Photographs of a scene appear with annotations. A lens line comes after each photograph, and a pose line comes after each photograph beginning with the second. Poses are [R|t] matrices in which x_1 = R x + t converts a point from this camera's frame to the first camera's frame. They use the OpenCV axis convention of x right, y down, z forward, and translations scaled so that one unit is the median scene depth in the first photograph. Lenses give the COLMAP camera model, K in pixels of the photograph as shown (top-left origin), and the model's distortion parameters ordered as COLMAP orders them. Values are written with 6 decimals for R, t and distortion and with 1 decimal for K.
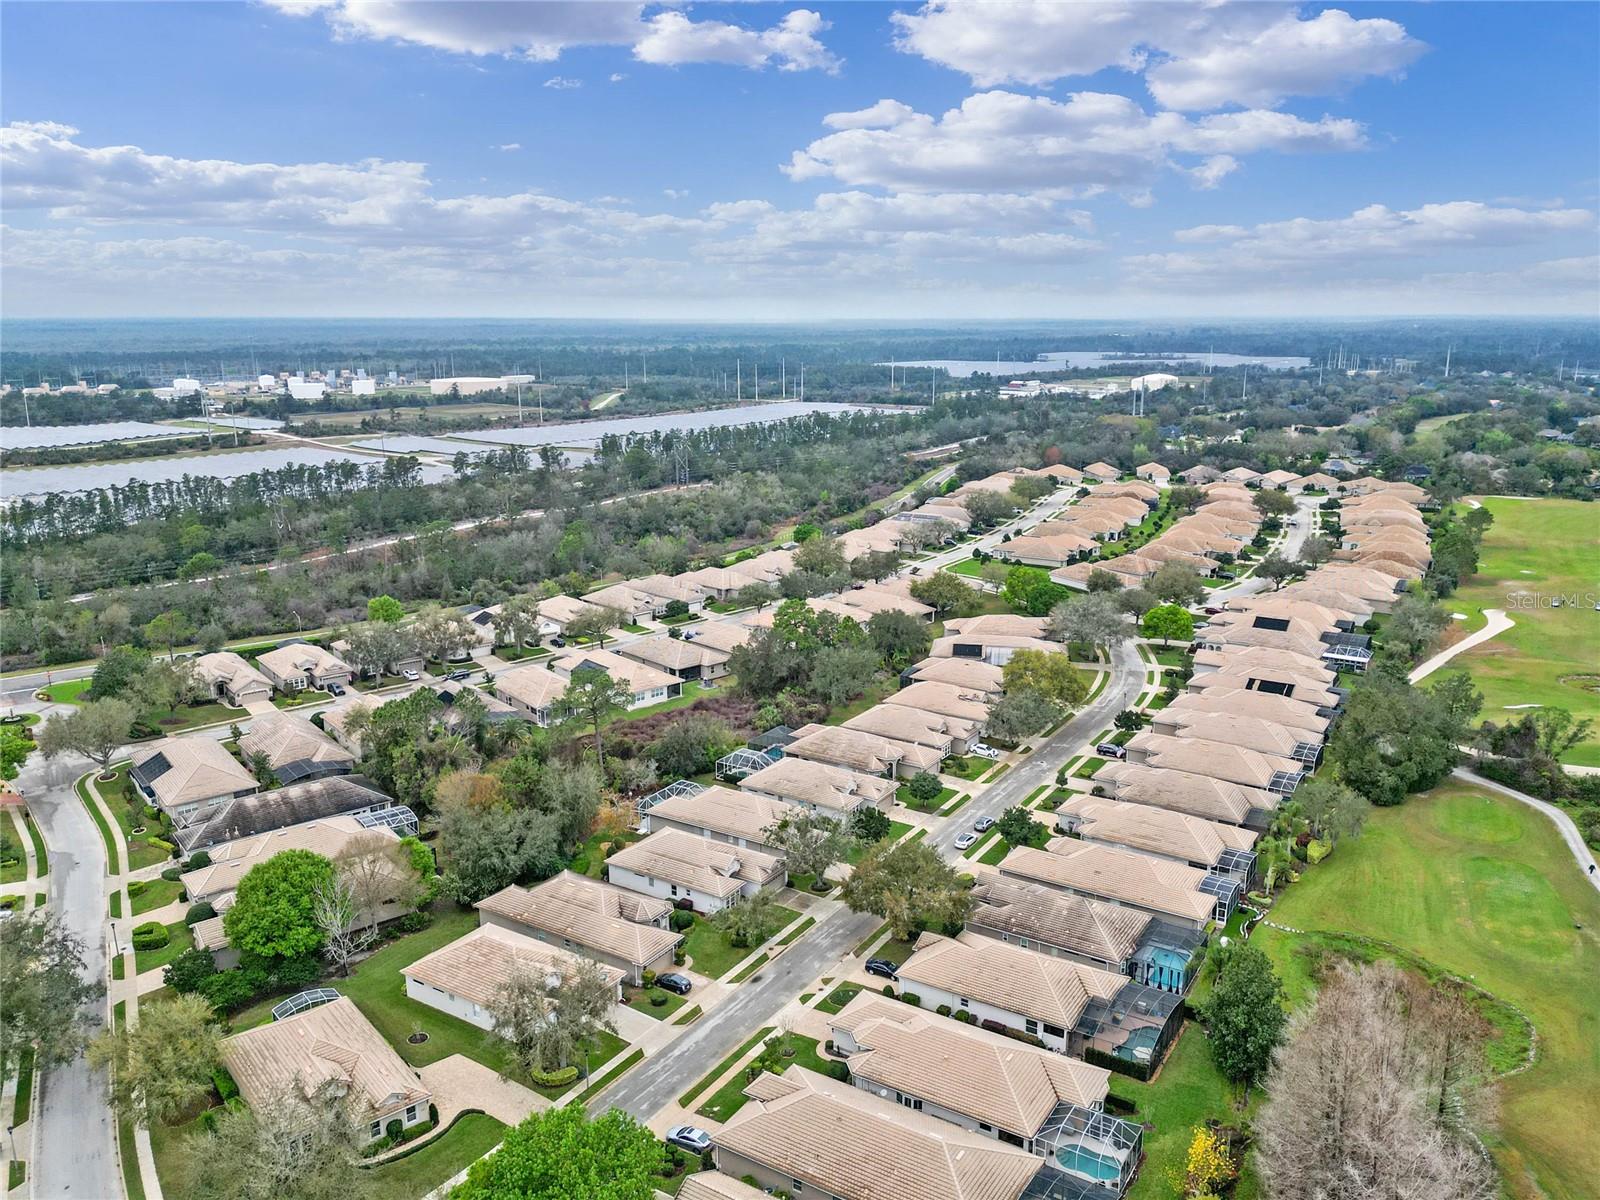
lens RADIAL K [[1191.7, 0, 790.0], [0, 1191.7, 597.3], [0, 0, 1]] dist [0.051393, -0.081151]
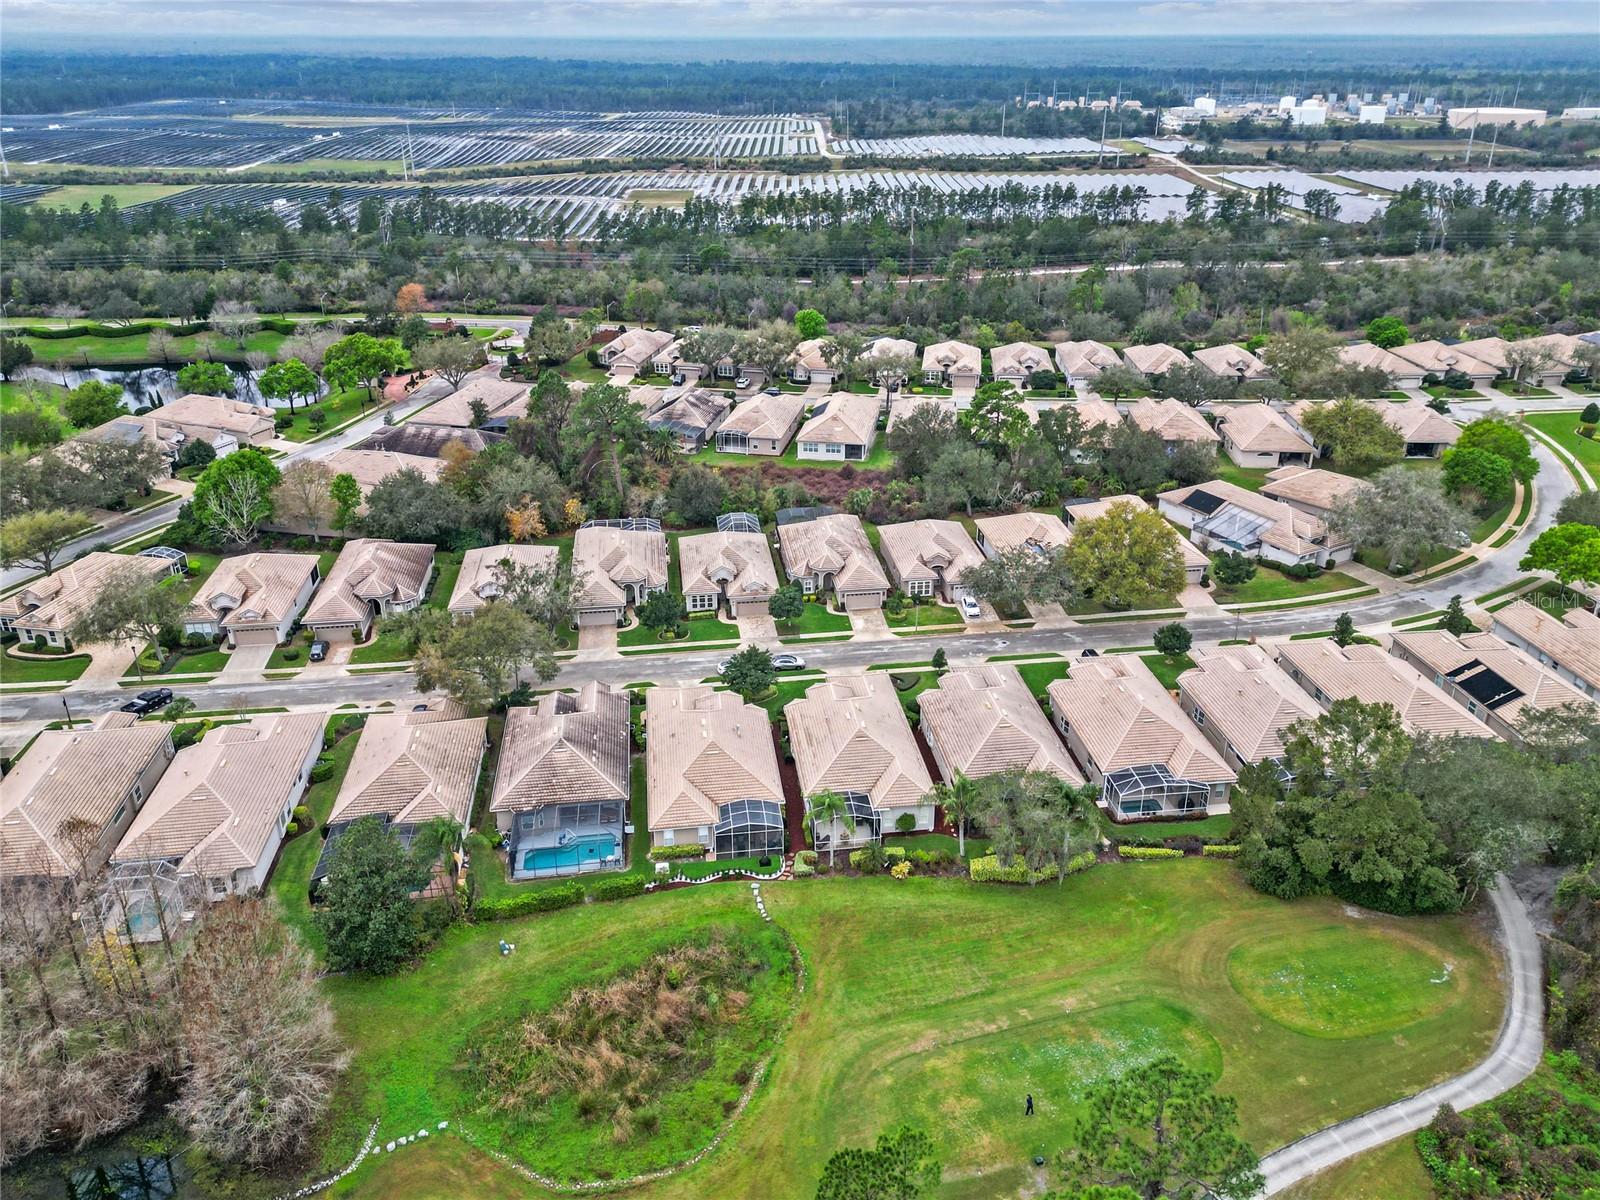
lens RADIAL K [[1127.3, 0, 812.5], [0, 1127.3, 585.2], [0, 0, 1]] dist [0.060010, -0.050322]
pose [[0.652480, 0.329689, -0.682331, 0.487771], [-0.172192, 0.941352, 0.290184, -0.072121], [0.737984, -0.071847, 0.670983, 0.317674]]
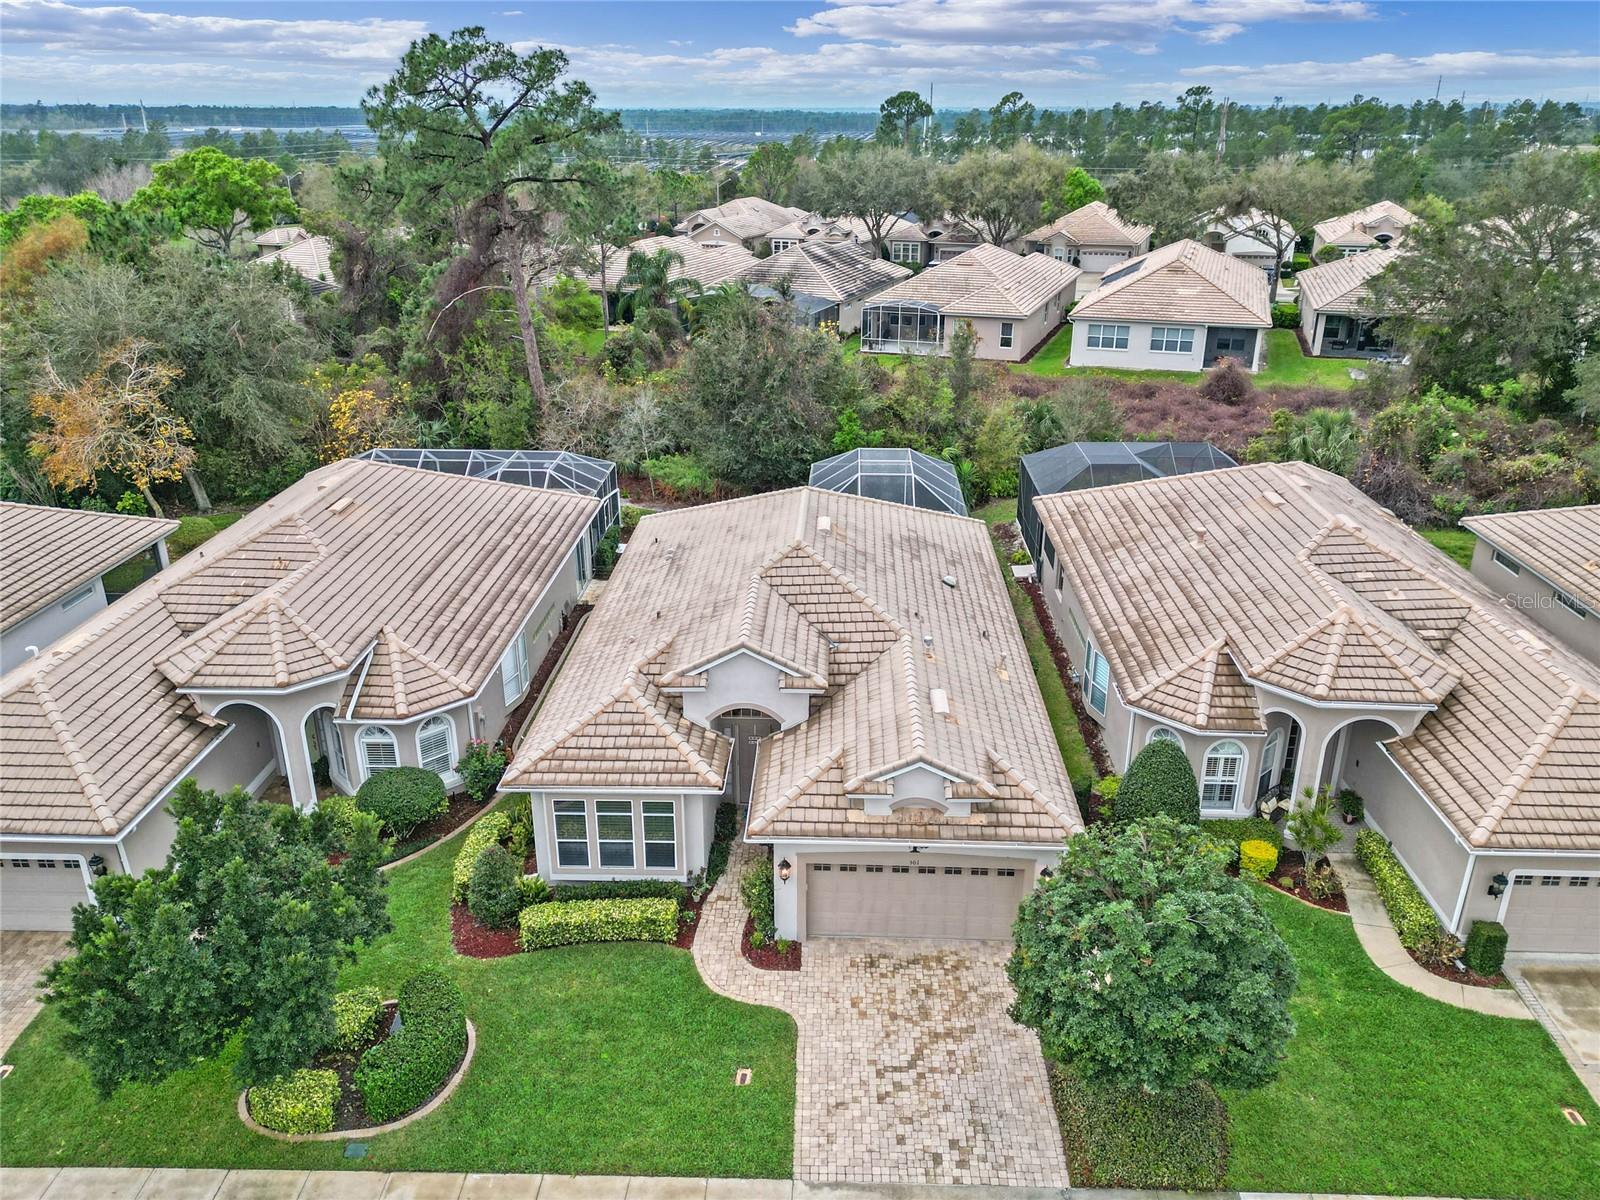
lens RADIAL K [[1187.9, 0, 815.6], [0, 1187.9, 534.3], [0, 0, 1]] dist [0.076261, -0.068577]
pose [[0.513968, 0.287127, -0.808328, 0.128208], [-0.188508, 0.957088, 0.220107, 0.068288], [0.836840, 0.039248, 0.546039, 0.635419]]
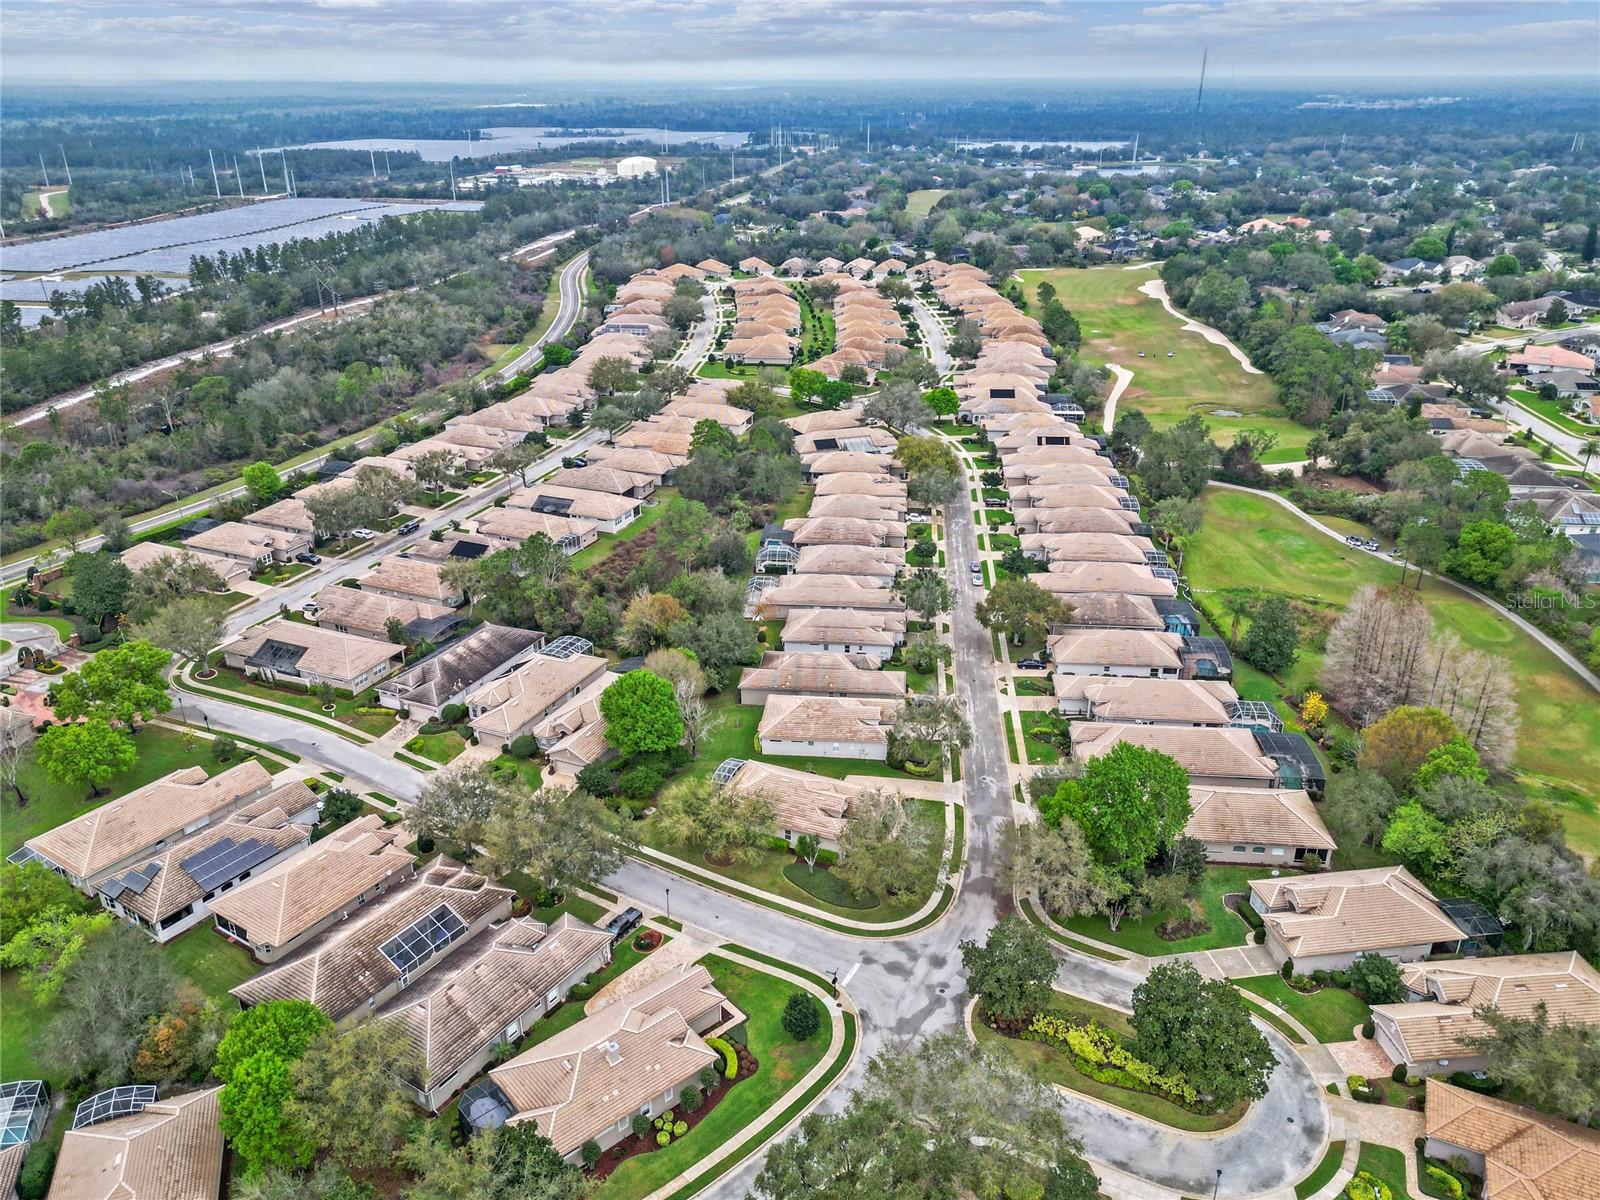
lens RADIAL K [[1156.4, 0, 814.6], [0, 1156.4, 599.7], [0, 0, 1]] dist [0.077716, -0.070064]
pose [[0.888038, -0.184230, 0.421246, -0.386819], [0.104746, 0.973183, 0.204801, -0.043420], [-0.447680, -0.137747, 0.883520, -0.061254]]
